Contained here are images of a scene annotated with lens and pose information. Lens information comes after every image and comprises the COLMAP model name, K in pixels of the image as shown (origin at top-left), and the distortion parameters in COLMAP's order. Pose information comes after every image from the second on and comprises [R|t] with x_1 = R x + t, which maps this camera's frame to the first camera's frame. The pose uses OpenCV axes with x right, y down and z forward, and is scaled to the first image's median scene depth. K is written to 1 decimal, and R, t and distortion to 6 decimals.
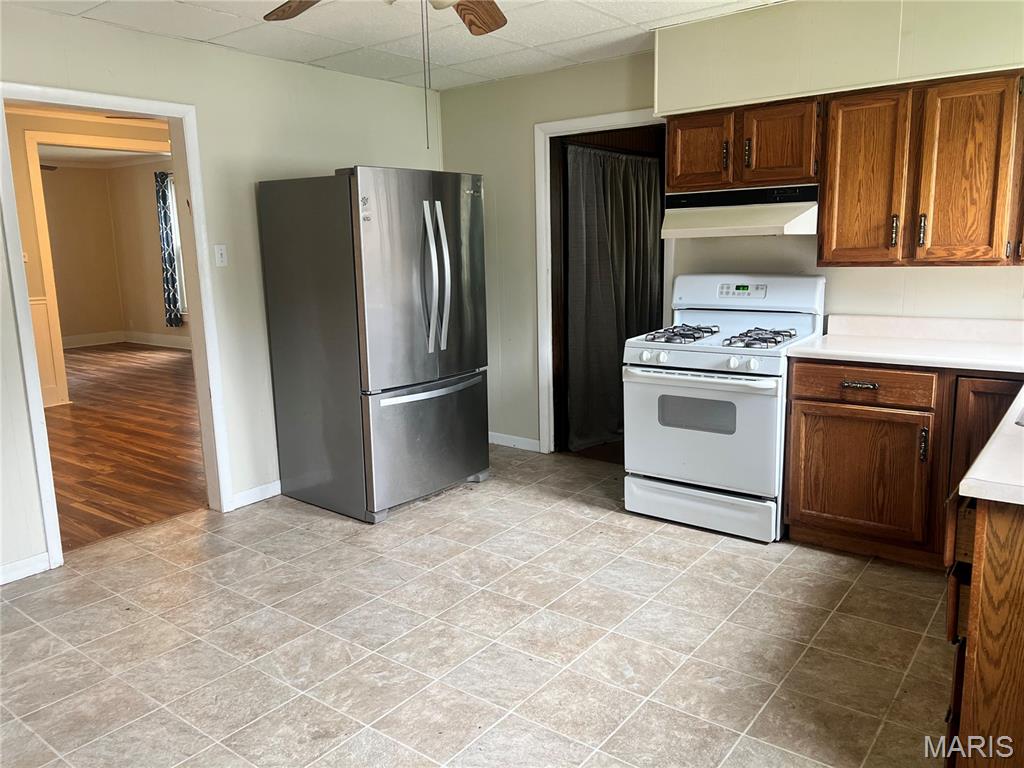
lens RADIAL K [[771.1, 0, 508.1], [0, 771.1, 381.2], [0, 0, 1]] dist [0.081230, -0.100578]
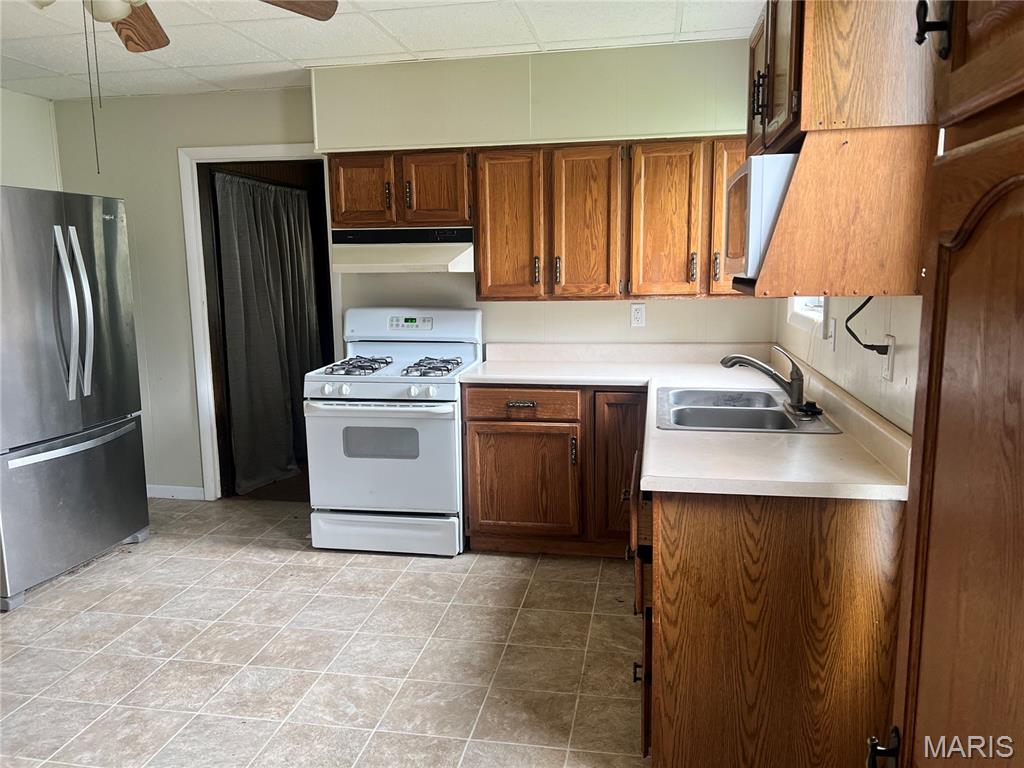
lens RADIAL K [[772.5, 0, 505.4], [0, 772.5, 384.0], [0, 0, 1]] dist [0.092681, -0.109153]
pose [[0.893144, -0.056123, 0.446255, -0.069592], [0.070985, 0.997339, -0.016640, -0.007463], [-0.444134, 0.046539, 0.894751, -0.001097]]
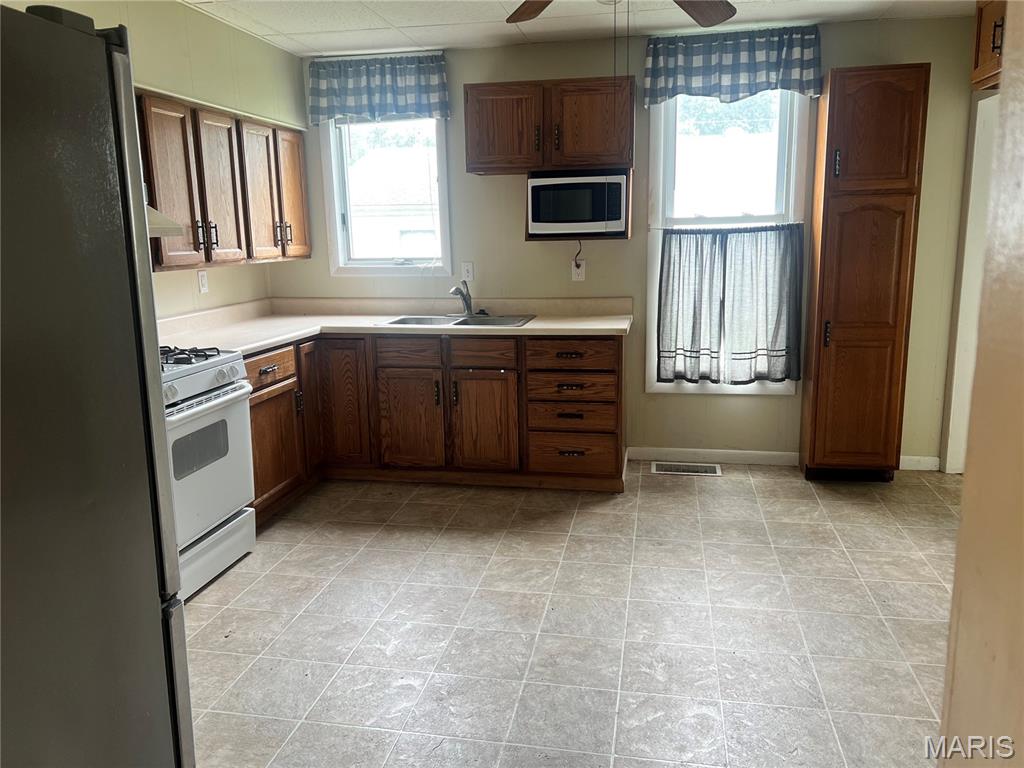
lens RADIAL K [[783.3, 0, 512.0], [0, 783.3, 384.0], [0, 0, 1]] dist [0.064499, -0.062481]
pose [[-0.455073, -0.137262, 0.879811, -0.694599], [0.187412, 0.951152, 0.245329, -0.181642], [-0.870508, 0.276530, -0.407120, 1.113733]]
